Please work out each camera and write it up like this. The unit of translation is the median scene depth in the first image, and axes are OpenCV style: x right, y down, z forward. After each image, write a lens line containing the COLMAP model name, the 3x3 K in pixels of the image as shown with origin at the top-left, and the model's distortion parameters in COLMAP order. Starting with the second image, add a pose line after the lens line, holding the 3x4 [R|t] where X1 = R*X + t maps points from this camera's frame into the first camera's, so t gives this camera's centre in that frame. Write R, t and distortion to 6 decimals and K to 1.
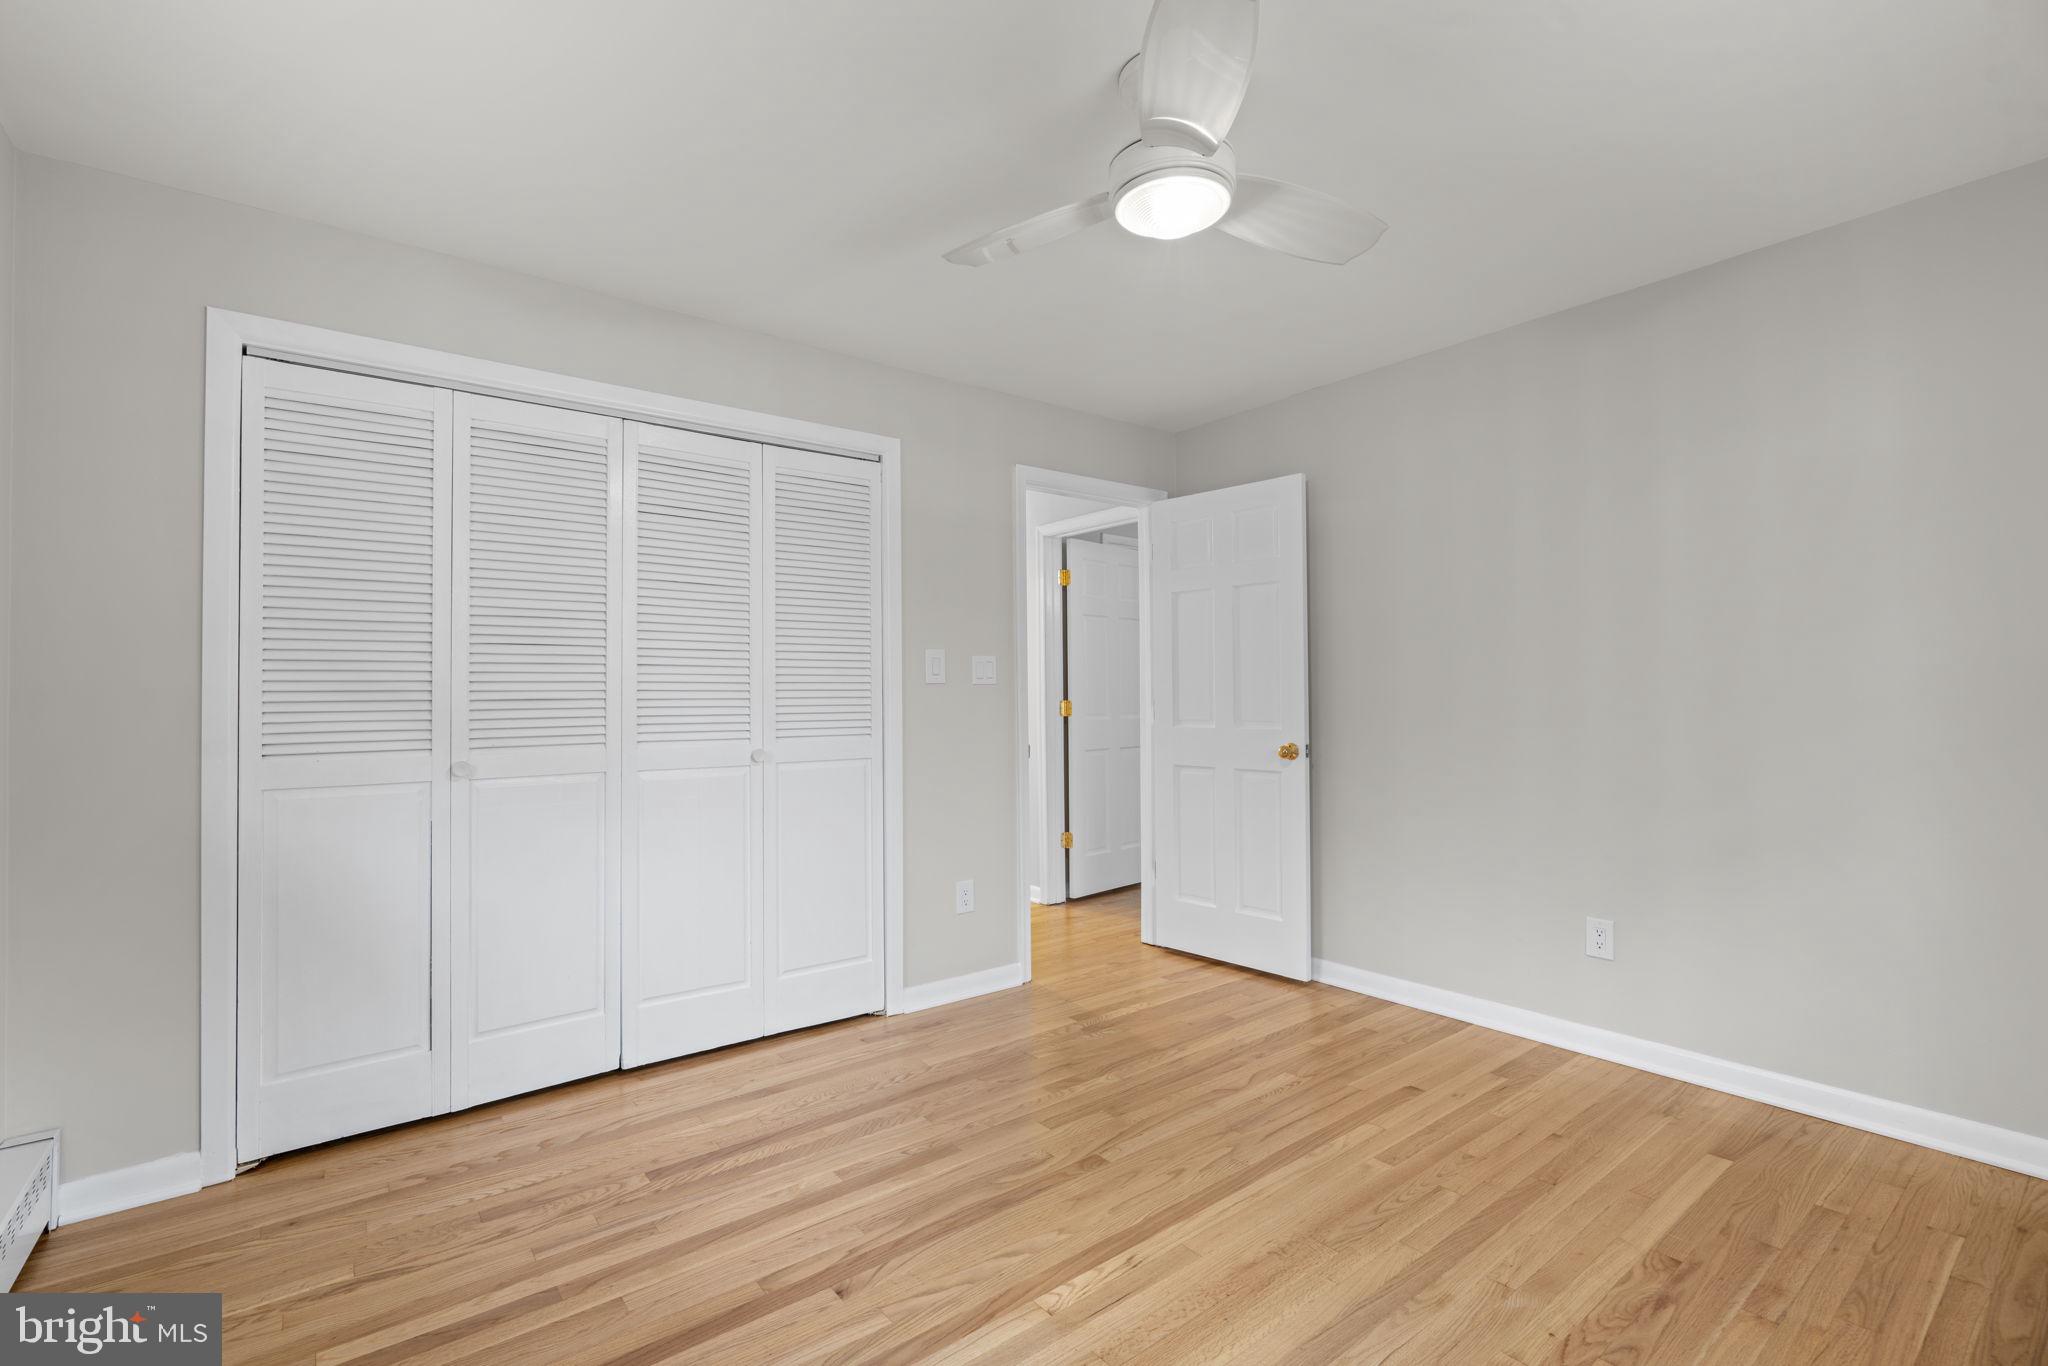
lens RADIAL K [[920.6, 0, 1014.0], [0, 920.6, 677.3], [0, 0, 1]] dist [-0.018484, 0.008593]
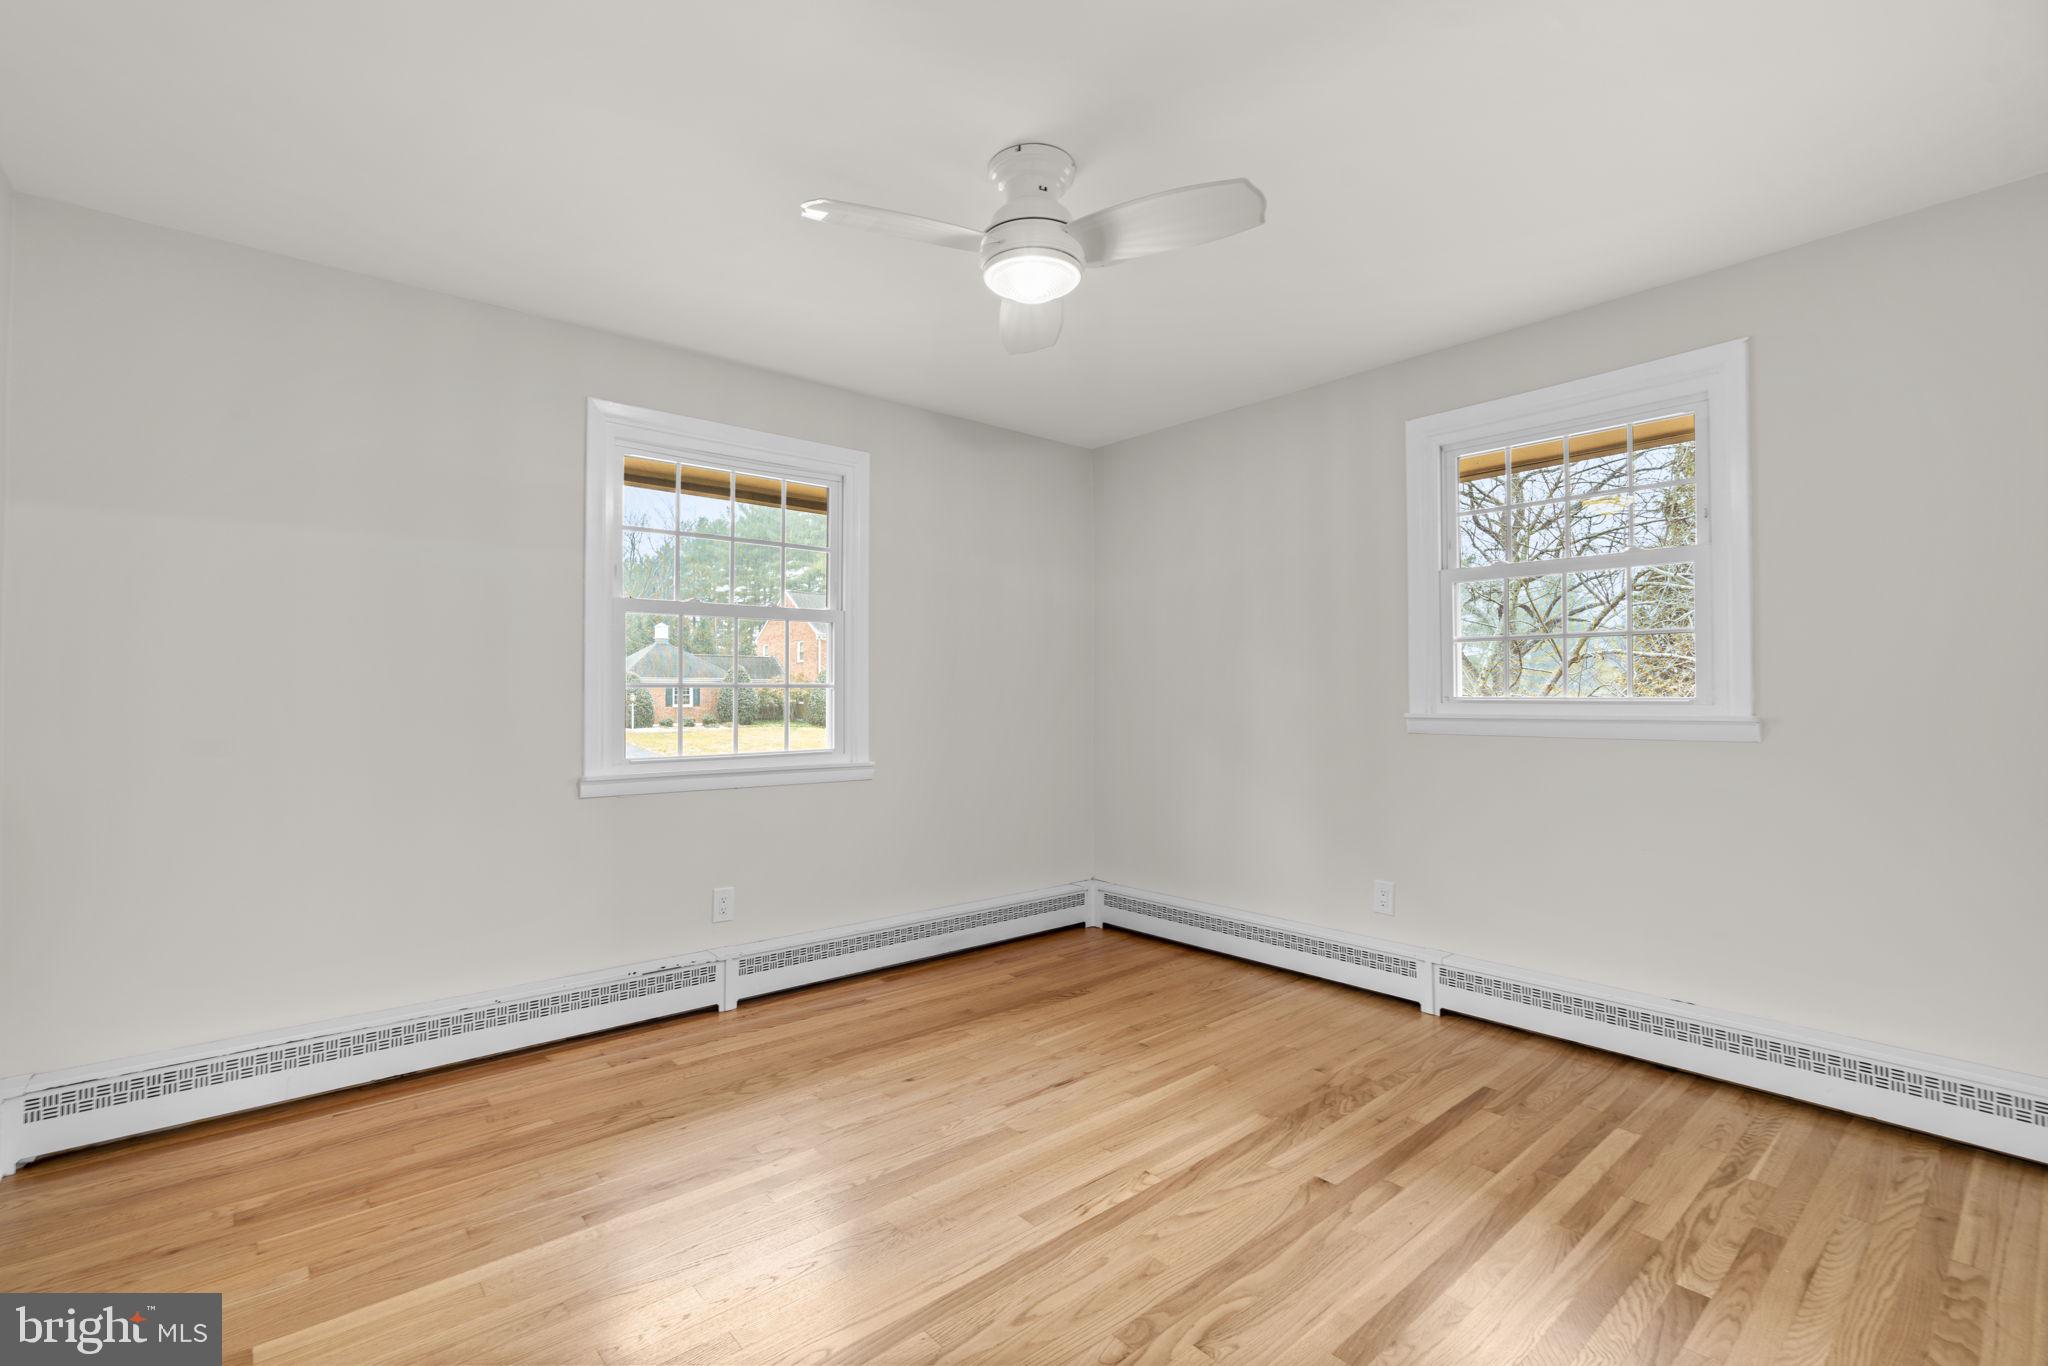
lens RADIAL K [[920.6, 0, 1014.0], [0, 920.6, 677.3], [0, 0, 1]] dist [-0.018484, 0.008593]
pose [[-0.998690, 0.013784, -0.049280, 0.243246], [0.015762, 0.999076, -0.039976, 0.045582], [0.048684, -0.040701, -0.997985, 2.001443]]
